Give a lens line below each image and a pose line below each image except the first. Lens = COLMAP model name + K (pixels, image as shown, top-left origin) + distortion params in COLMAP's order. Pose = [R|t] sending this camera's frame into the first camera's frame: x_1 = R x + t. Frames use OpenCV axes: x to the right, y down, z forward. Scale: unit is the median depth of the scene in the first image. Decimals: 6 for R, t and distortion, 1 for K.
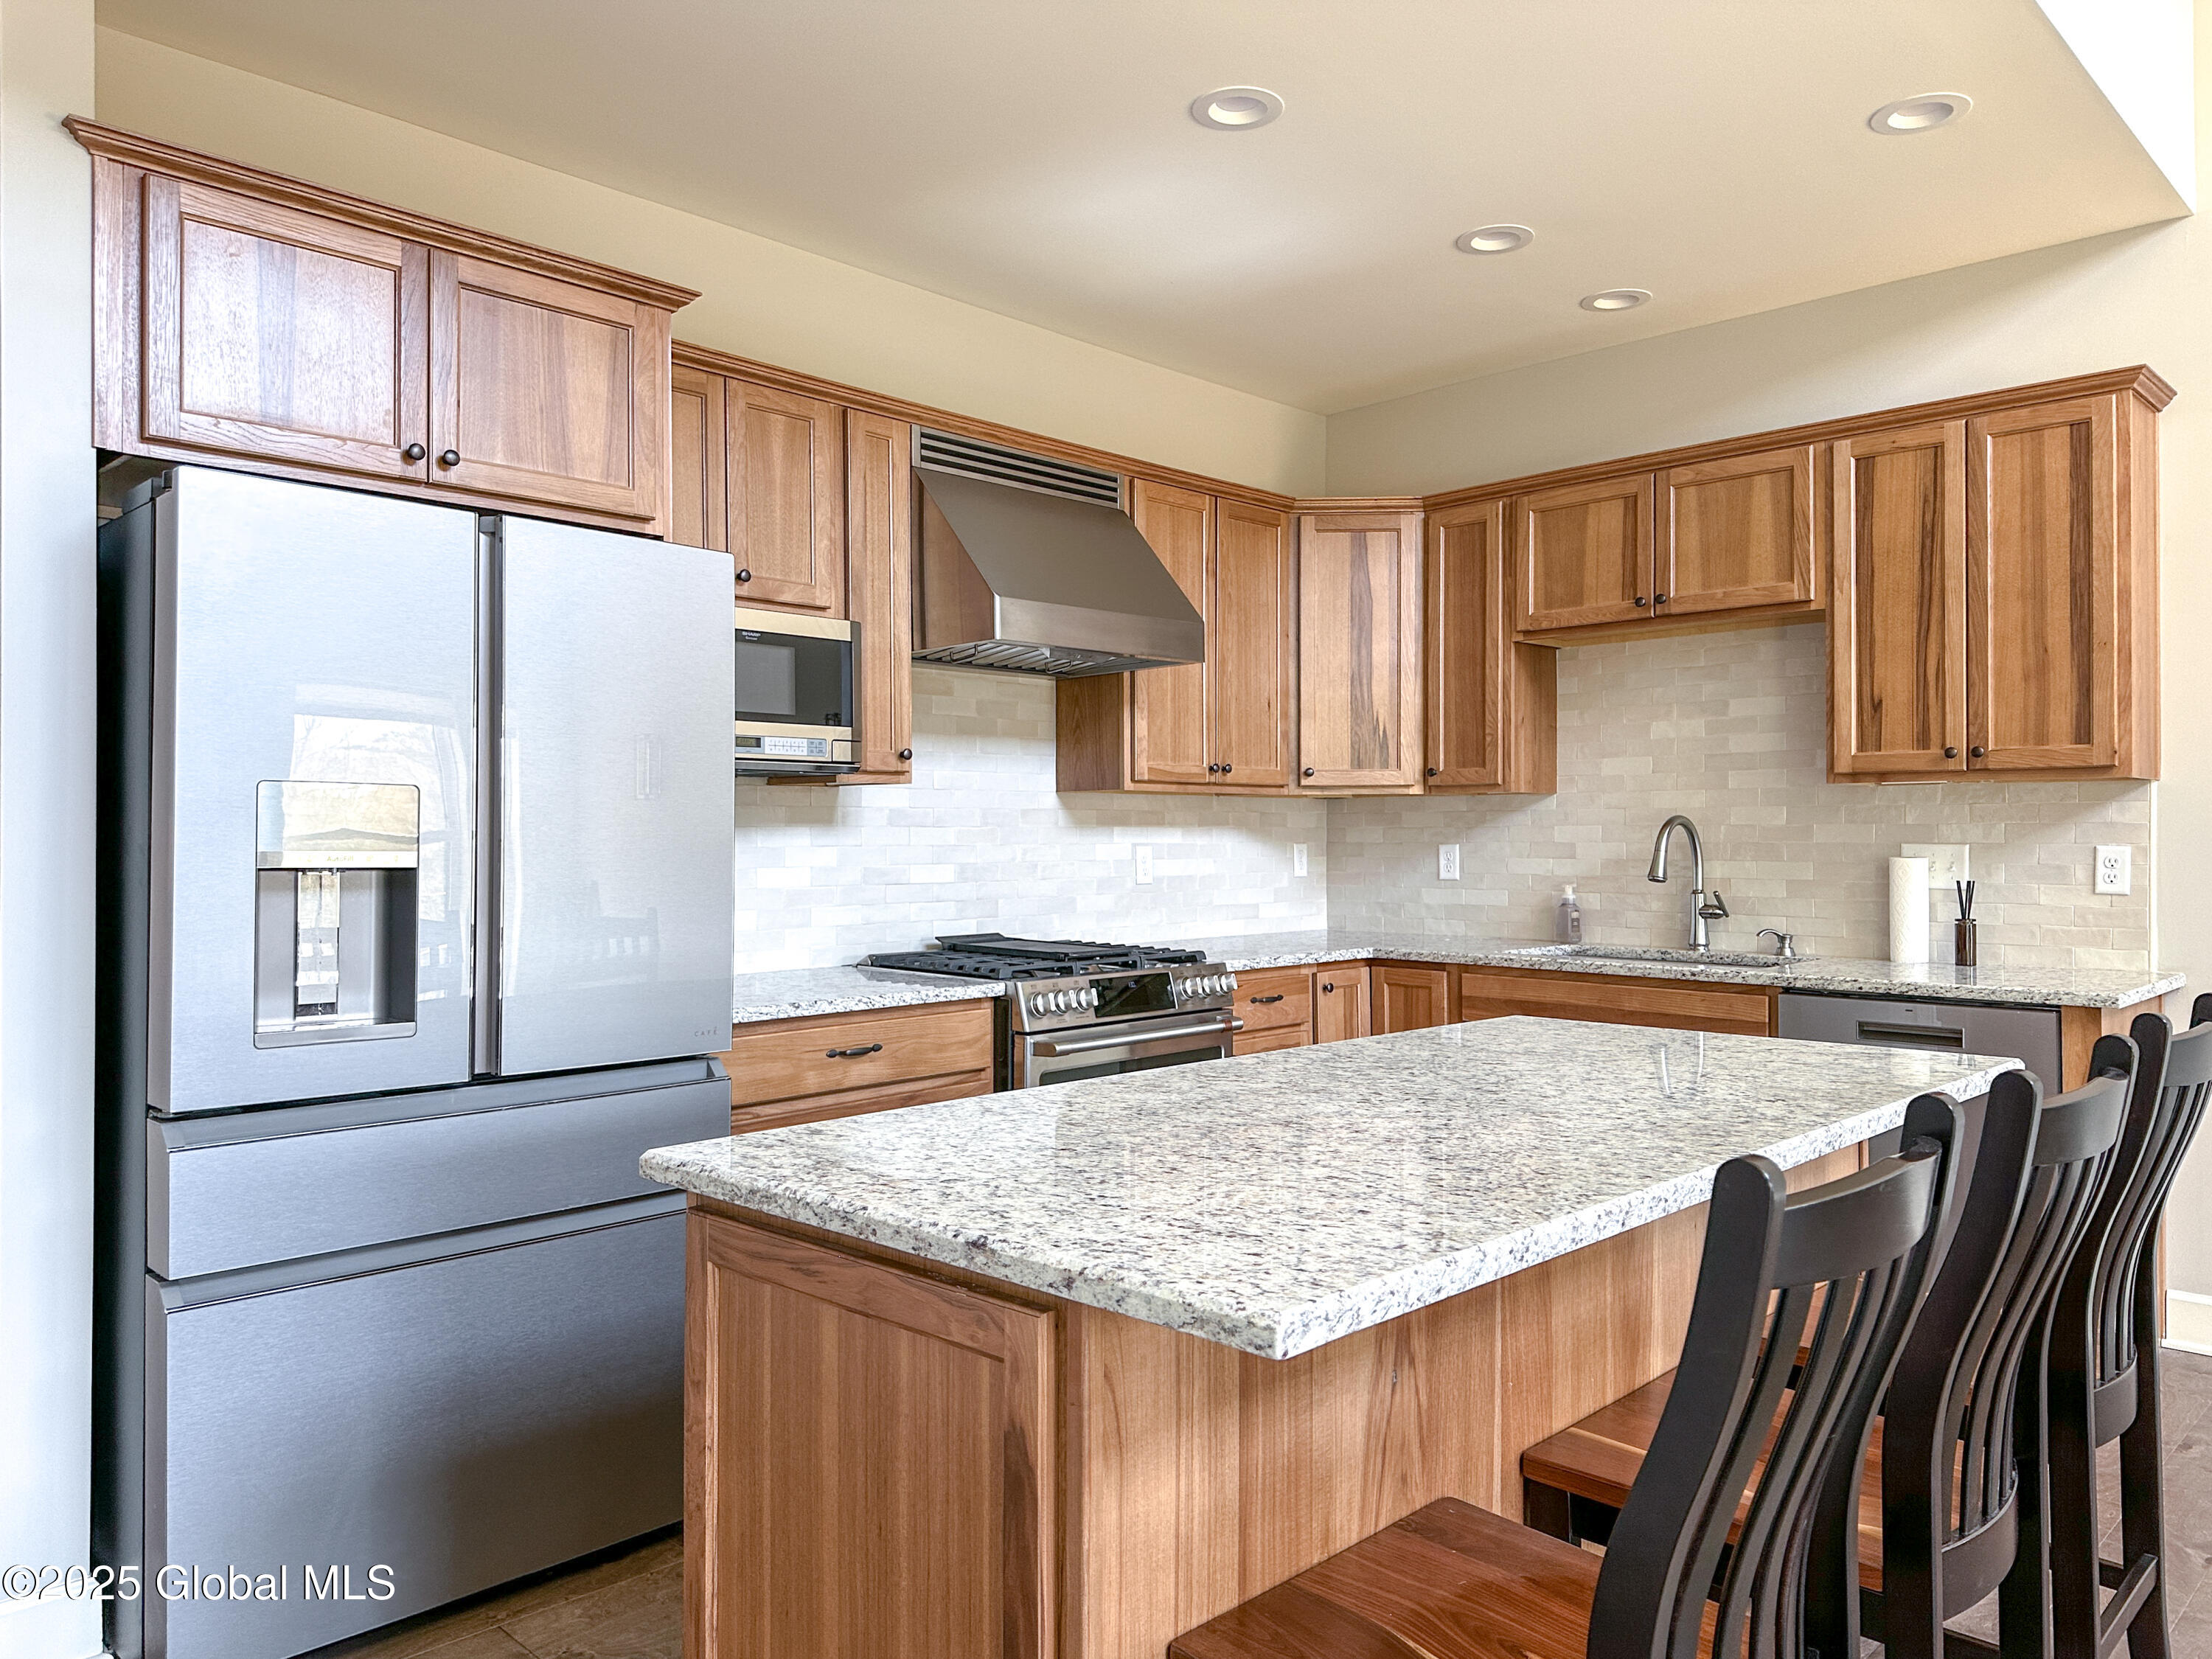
lens RADIAL K [[1565.3, 0, 1102.3], [0, 1565.3, 847.8], [0, 0, 1]] dist [0.065092, -0.079914]
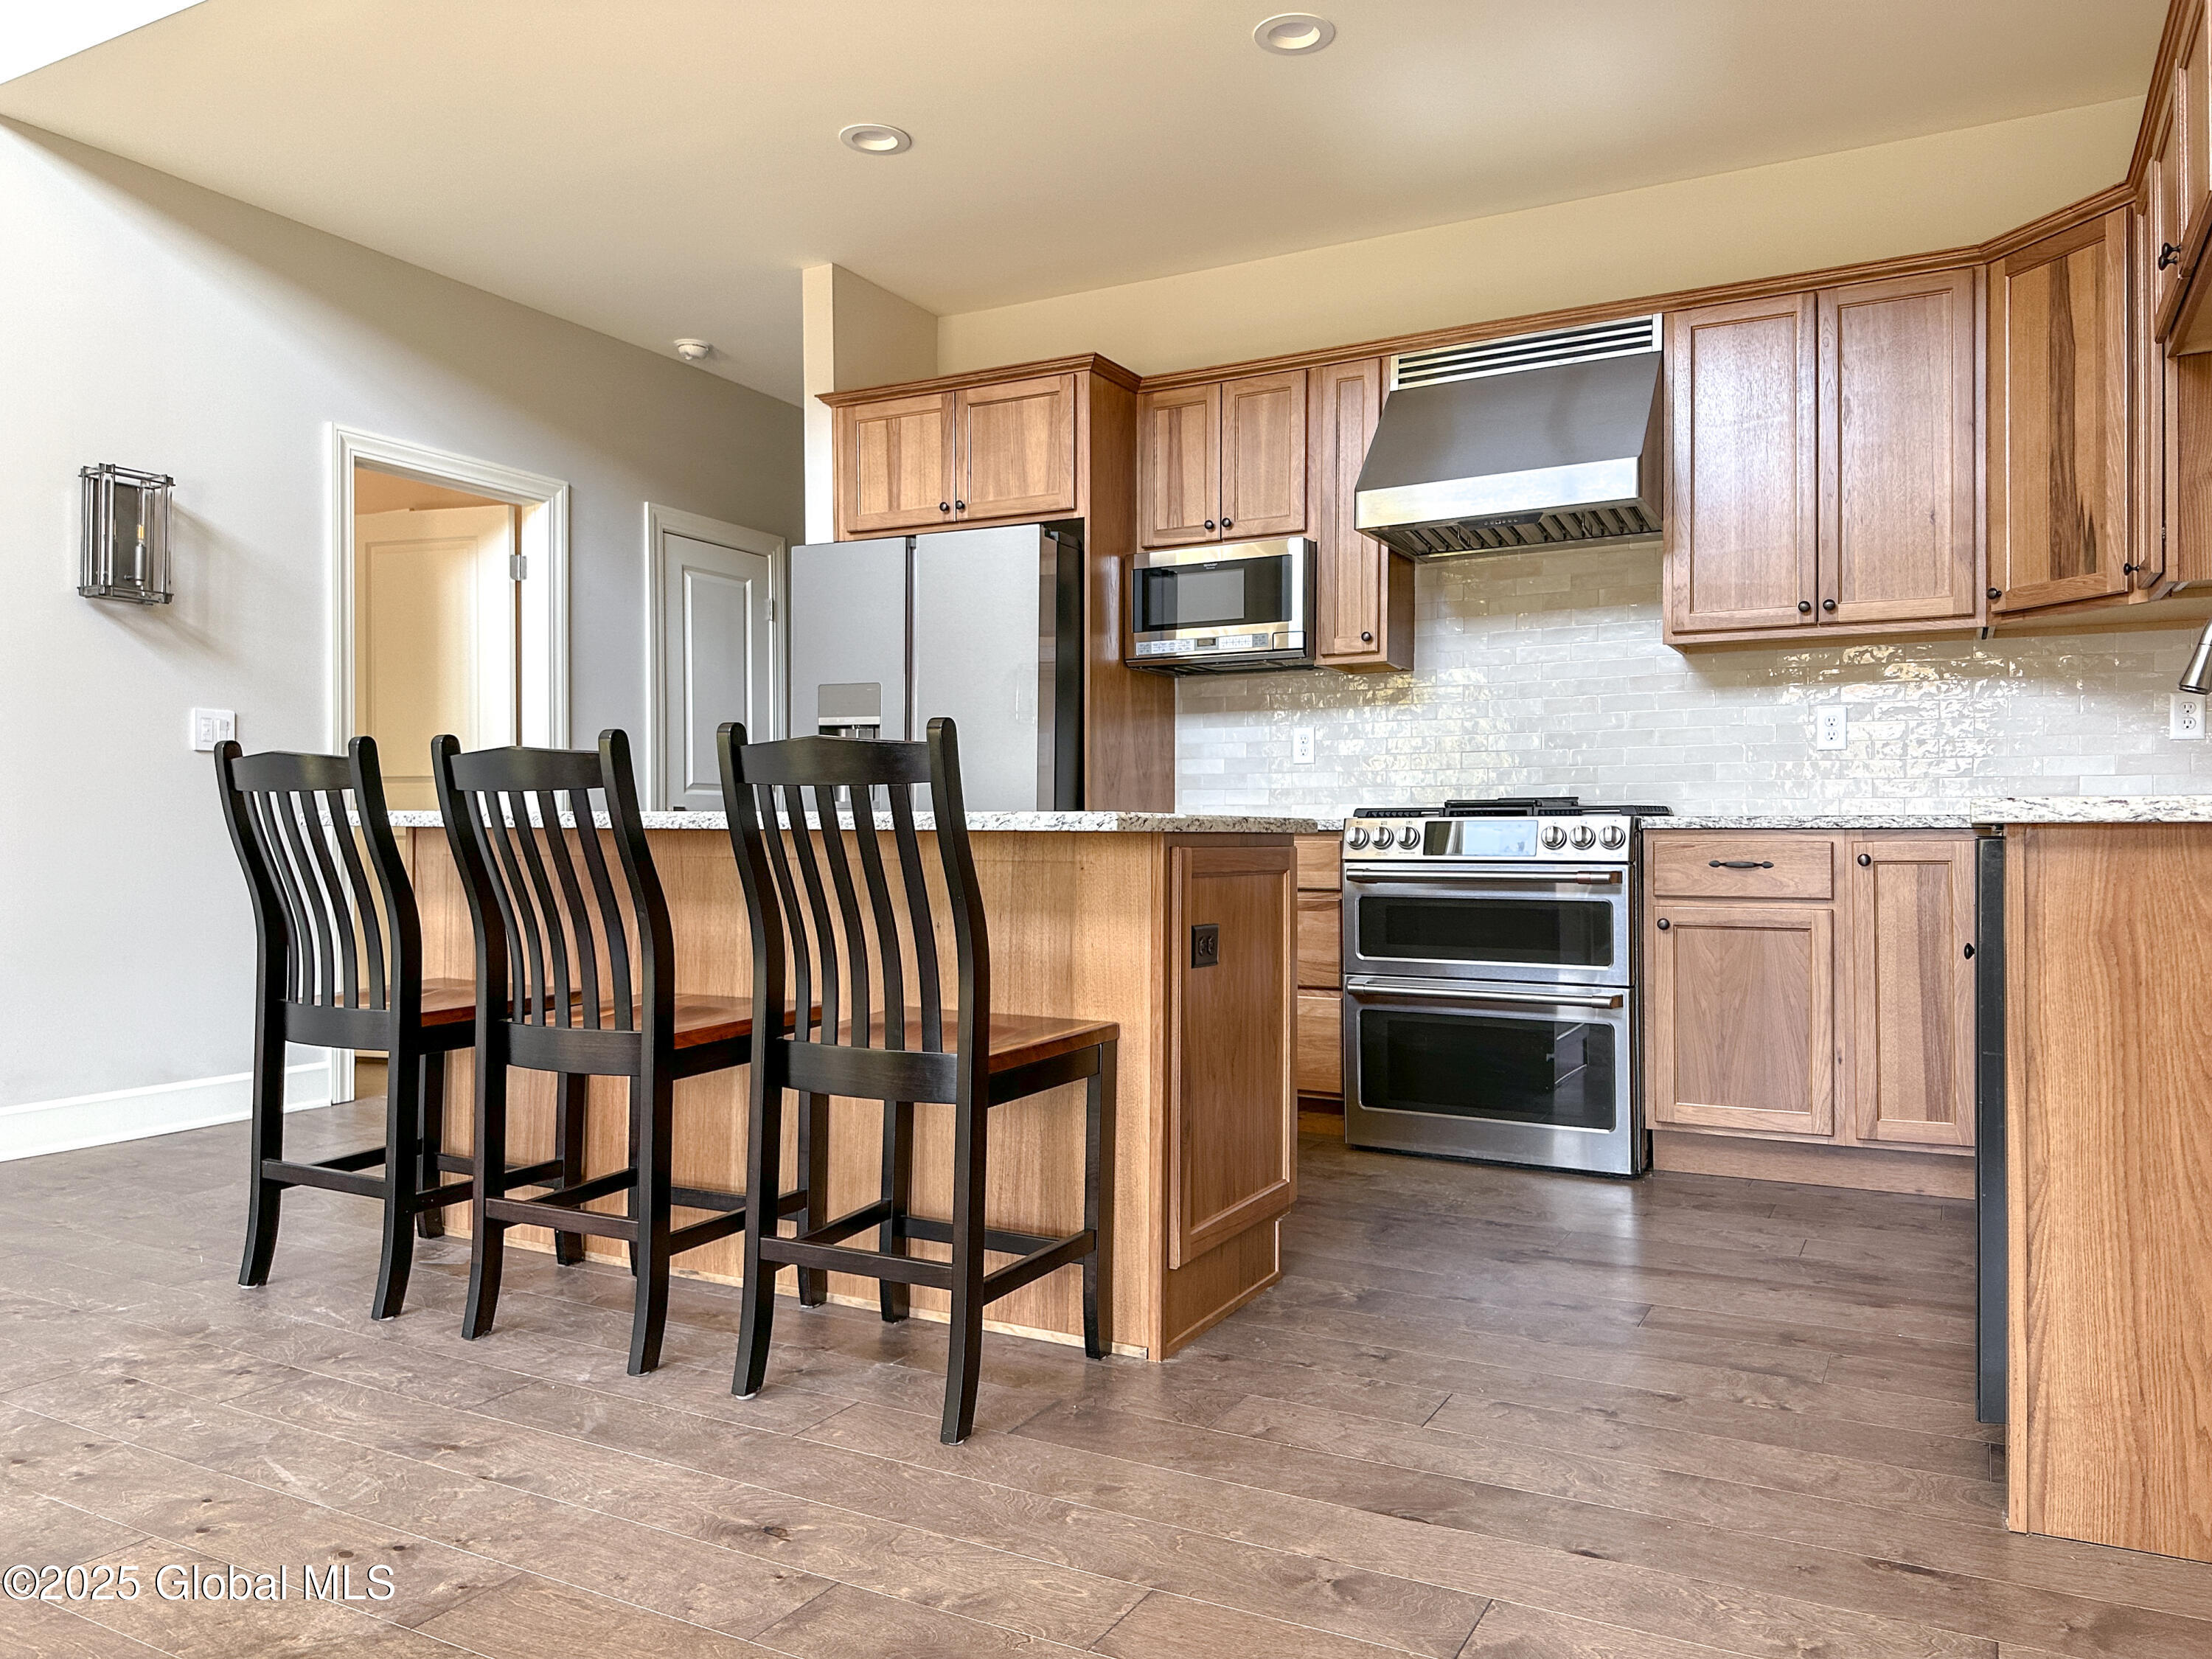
lens RADIAL K [[1565.3, 0, 1119.1], [0, 1565.3, 810.1], [0, 0, 1]] dist [0.065092, -0.079914]
pose [[0.289271, -0.014179, -0.957142, 0.875520], [-0.006636, 0.999837, -0.016817, 0.085982], [0.957224, 0.011216, 0.289130, 0.428458]]
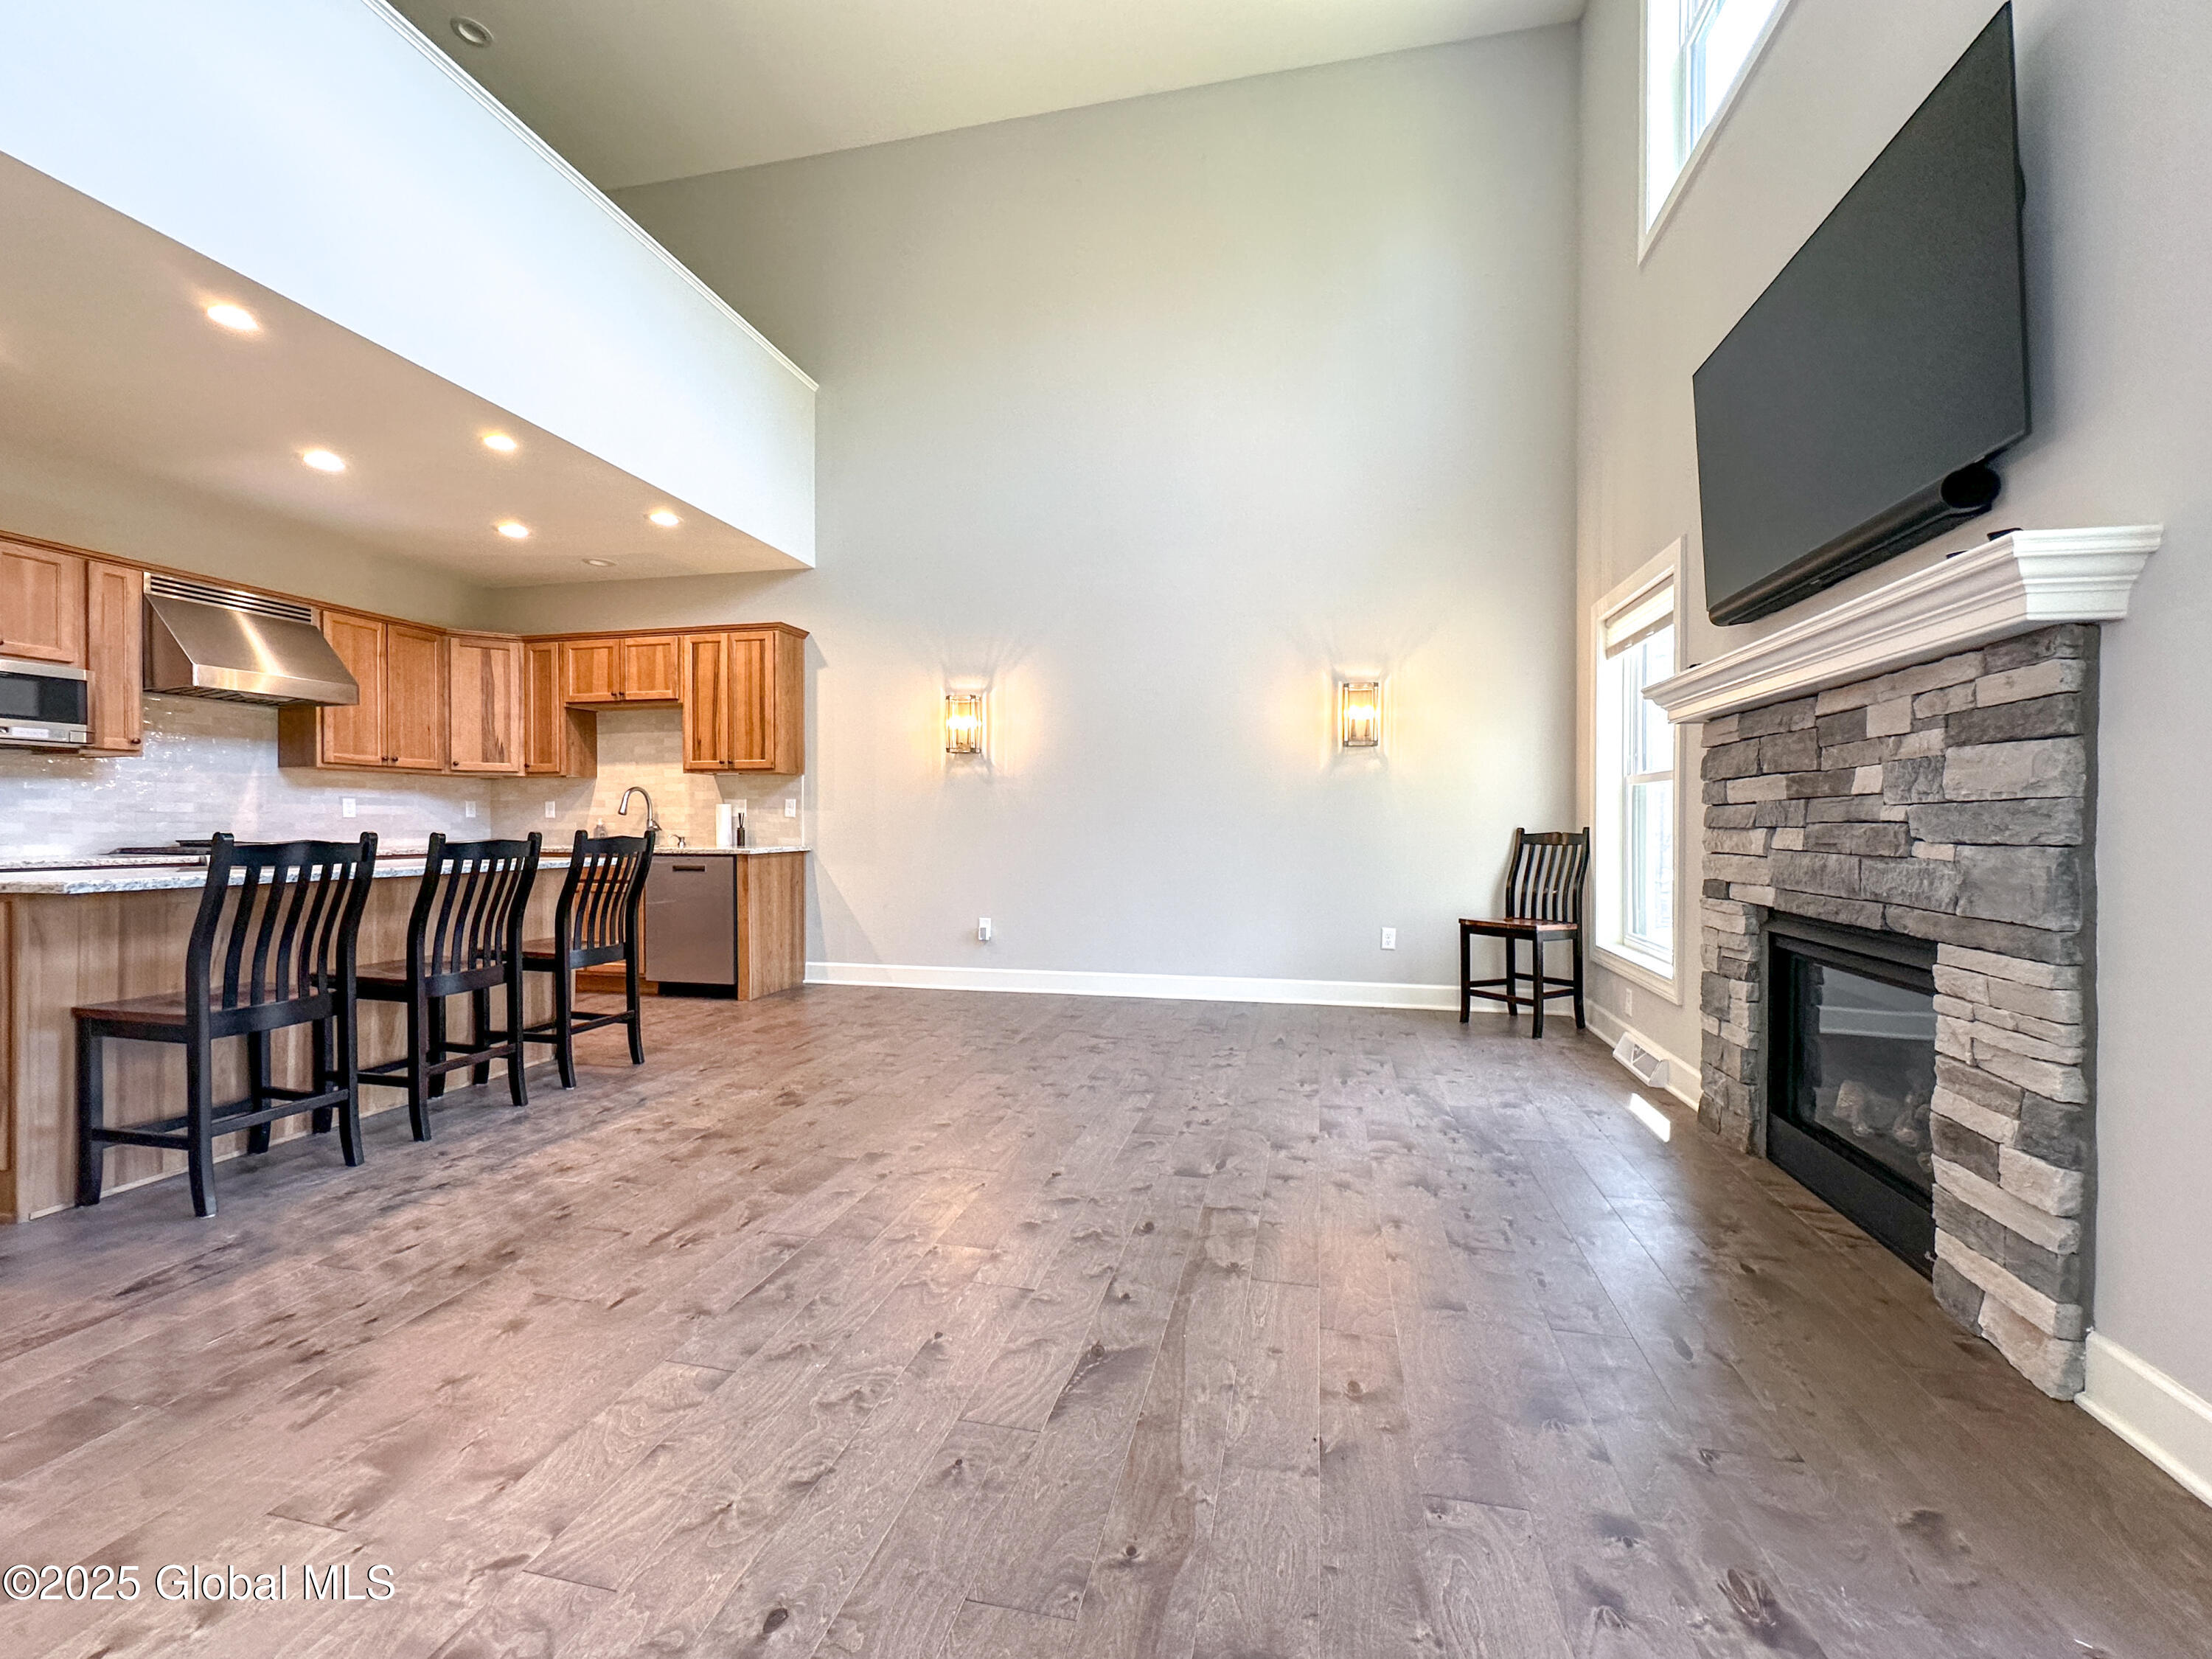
lens RADIAL K [[894.4, 0, 1114.9], [0, 894.4, 833.1], [0, 0, 1]] dist [0.001411, 0.000150]
pose [[0.841870, -0.005557, 0.539652, 0.262766], [0.003408, 0.999982, 0.004981, 0.046421], [-0.539670, -0.002354, 0.841873, -0.521159]]
